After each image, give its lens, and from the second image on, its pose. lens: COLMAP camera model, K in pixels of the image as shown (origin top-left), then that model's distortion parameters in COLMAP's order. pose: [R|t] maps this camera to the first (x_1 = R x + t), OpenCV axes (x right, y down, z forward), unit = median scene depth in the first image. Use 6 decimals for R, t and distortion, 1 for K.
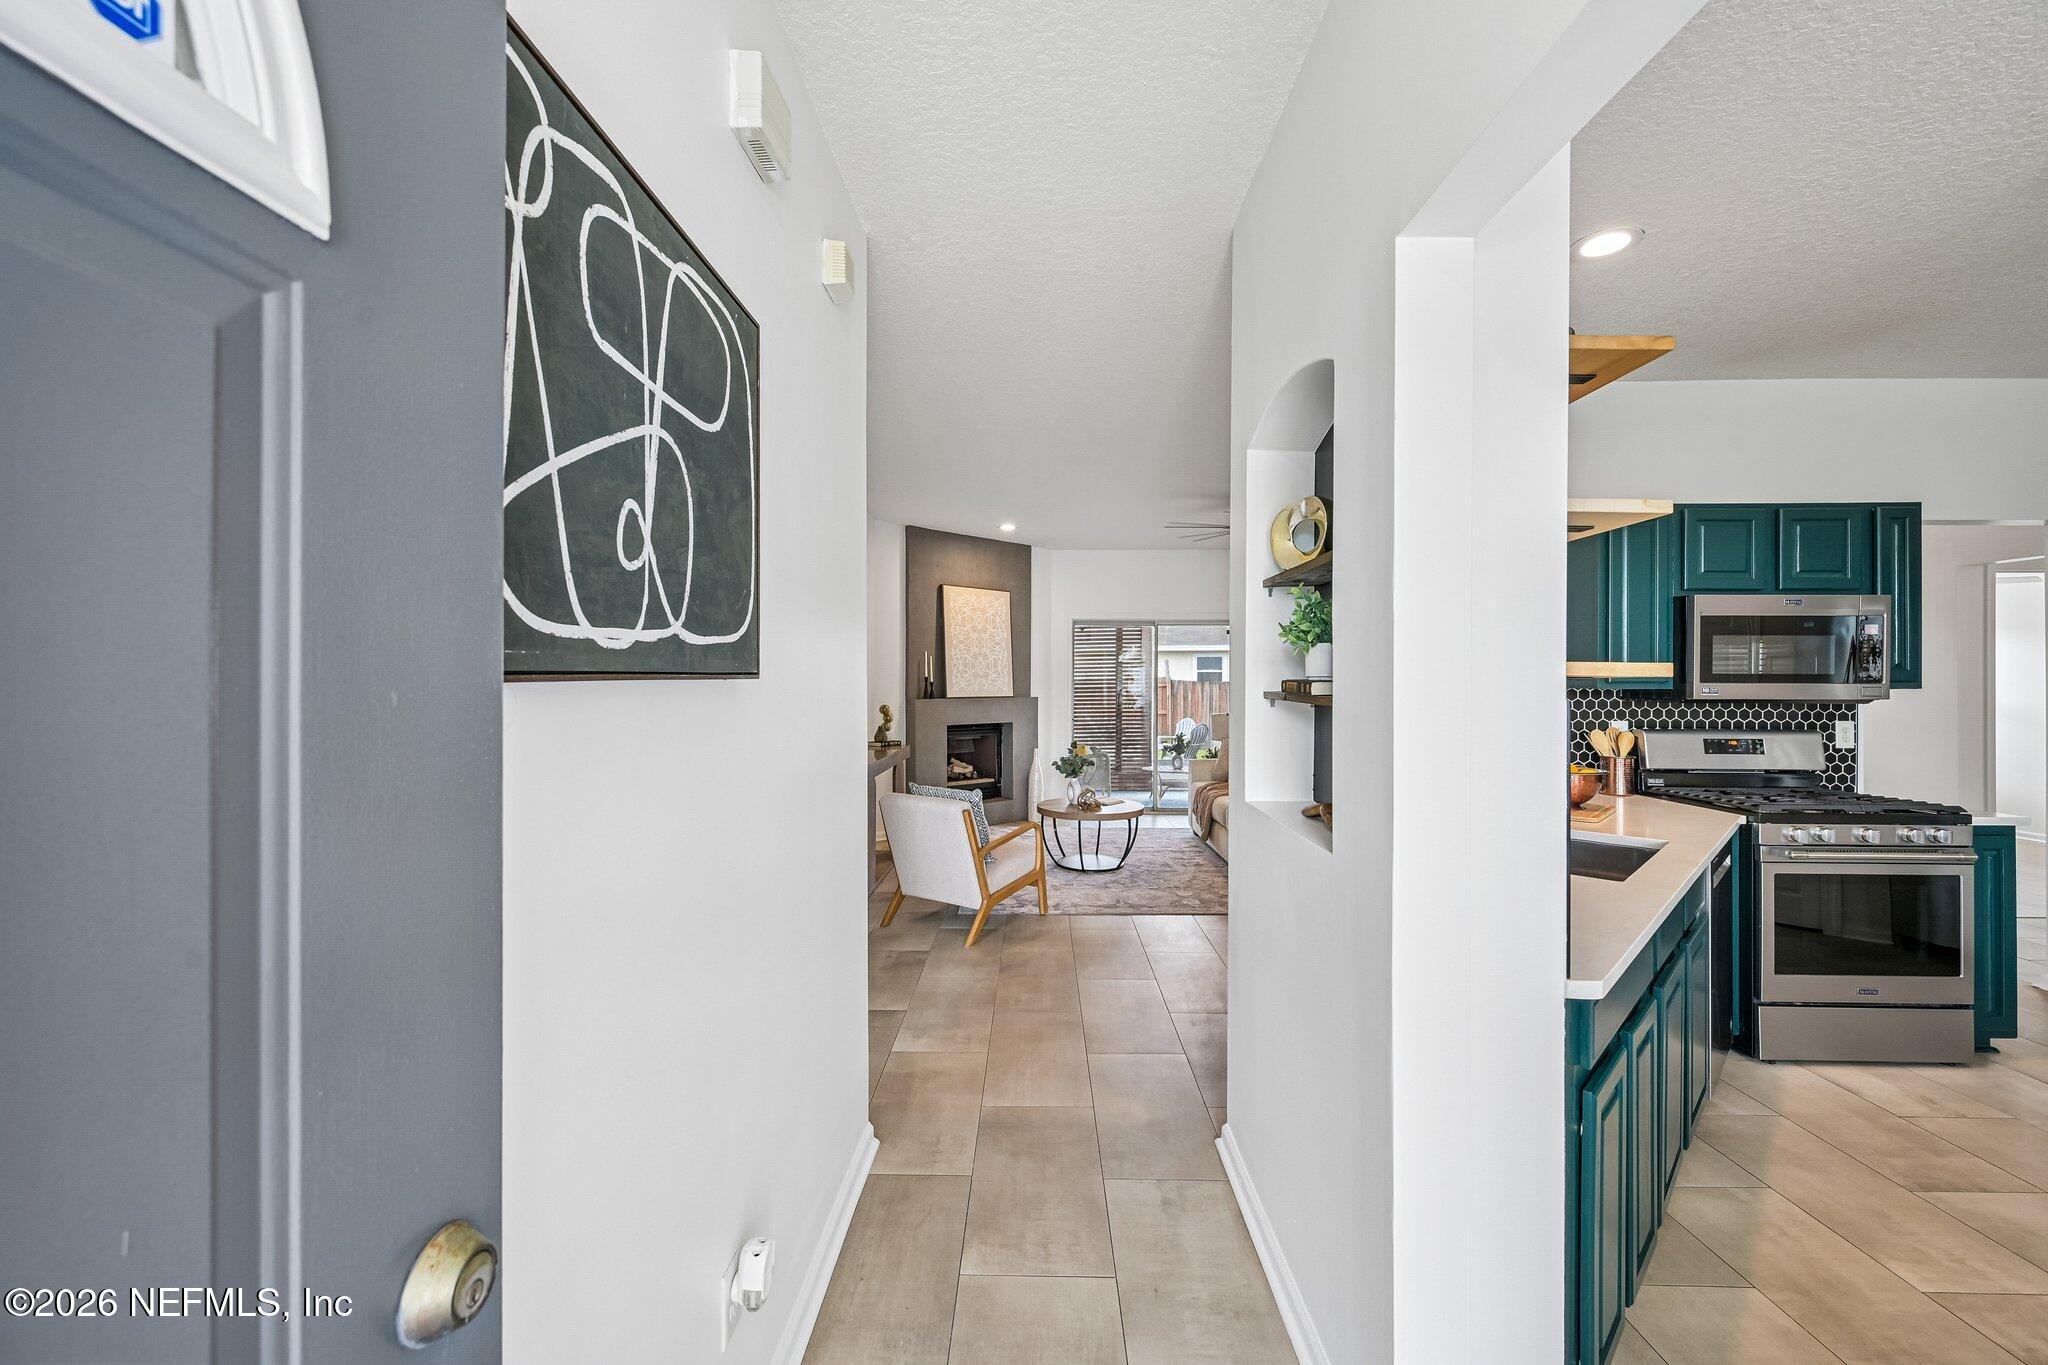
lens RADIAL K [[807.5, 0, 1027.8], [0, 807.5, 679.8], [0, 0, 1]] dist [0.004545, 0.000046]
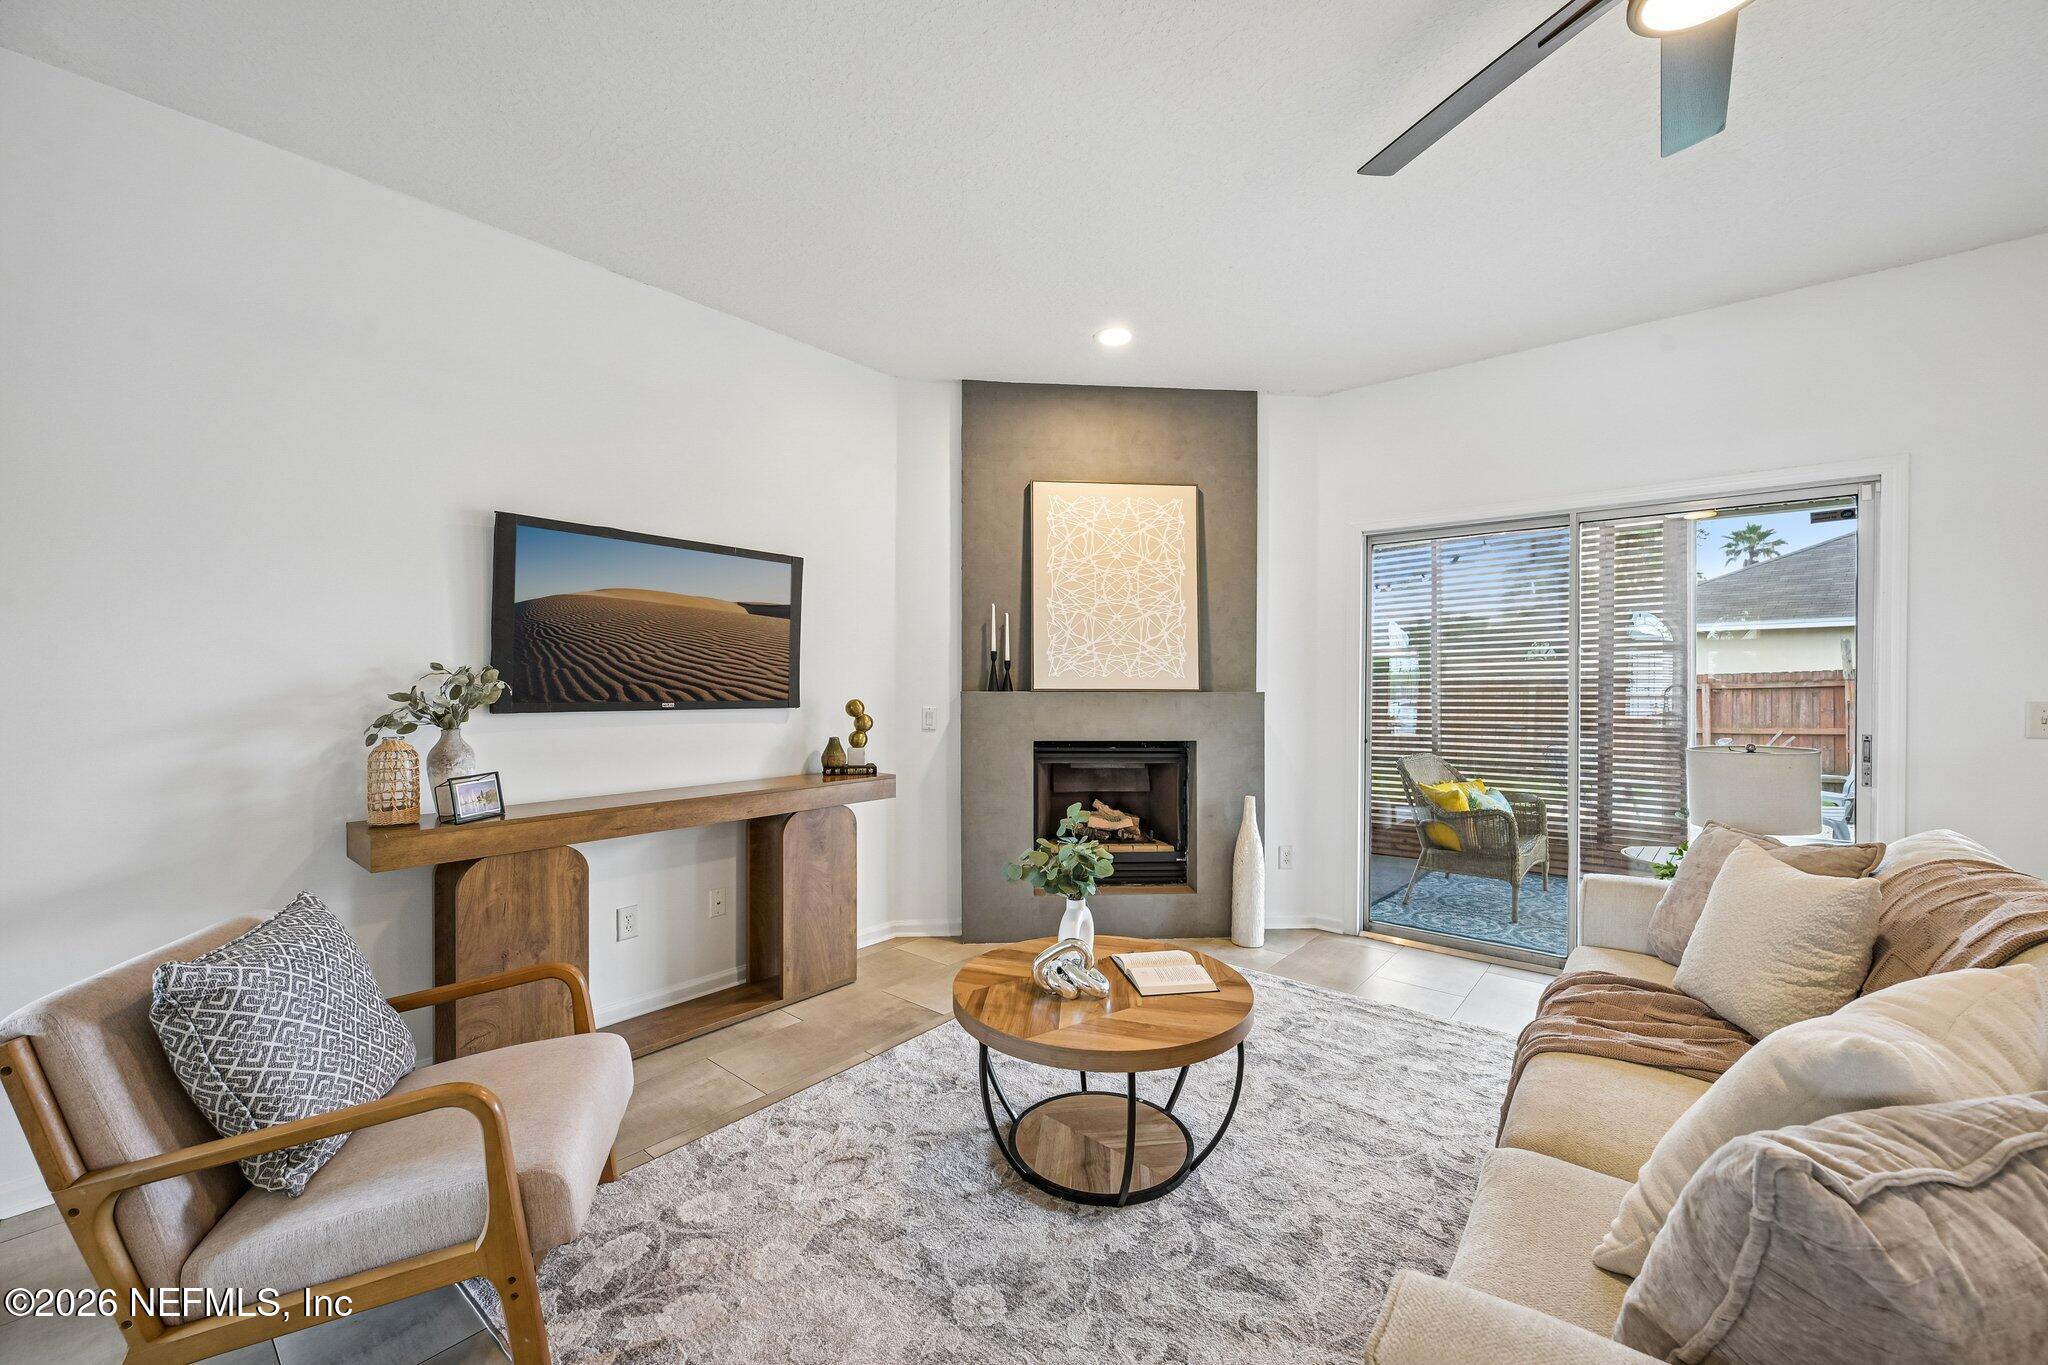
lens RADIAL K [[799.9, 0, 1029.7], [0, 799.9, 679.1], [0, 0, 1]] dist [-0.000474, -0.000083]
pose [[0.776249, -0.002527, -0.630422, 0.466332], [-0.000831, 0.999987, -0.005032, 0.035384], [0.630426, 0.004430, 0.776236, 1.169644]]
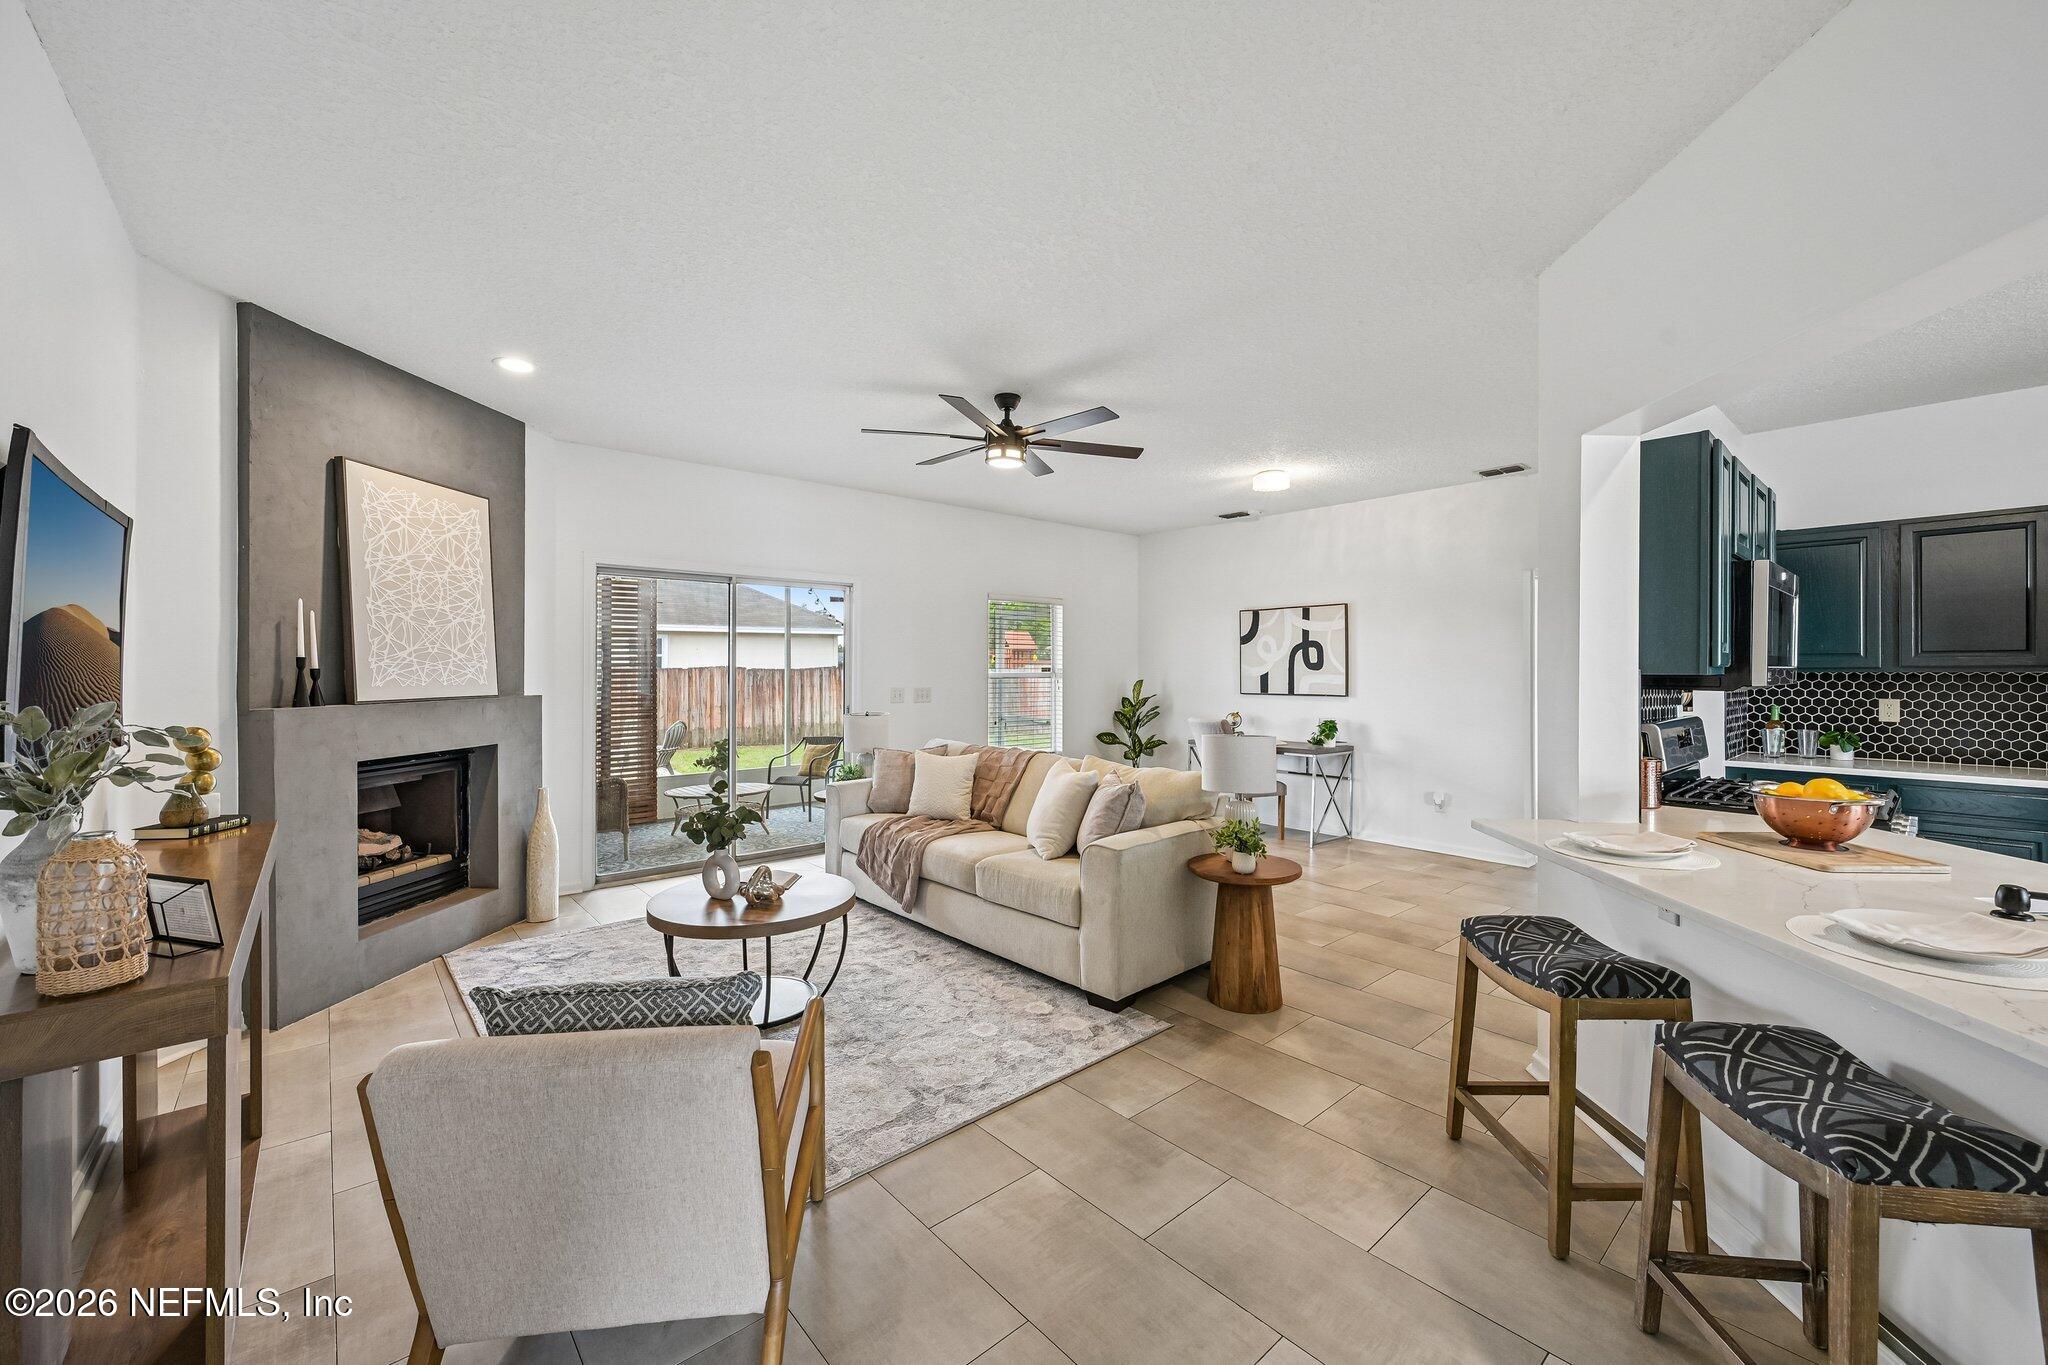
lens RADIAL K [[811.5, 0, 1030.8], [0, 811.5, 666.9], [0, 0, 1]] dist [-0.000251, -0.000127]
pose [[0.741901, -0.001043, 0.670509, -0.250780], [0.000425, 0.999999, 0.001085, 0.002598], [-0.670509, -0.000520, 0.741901, 0.785465]]
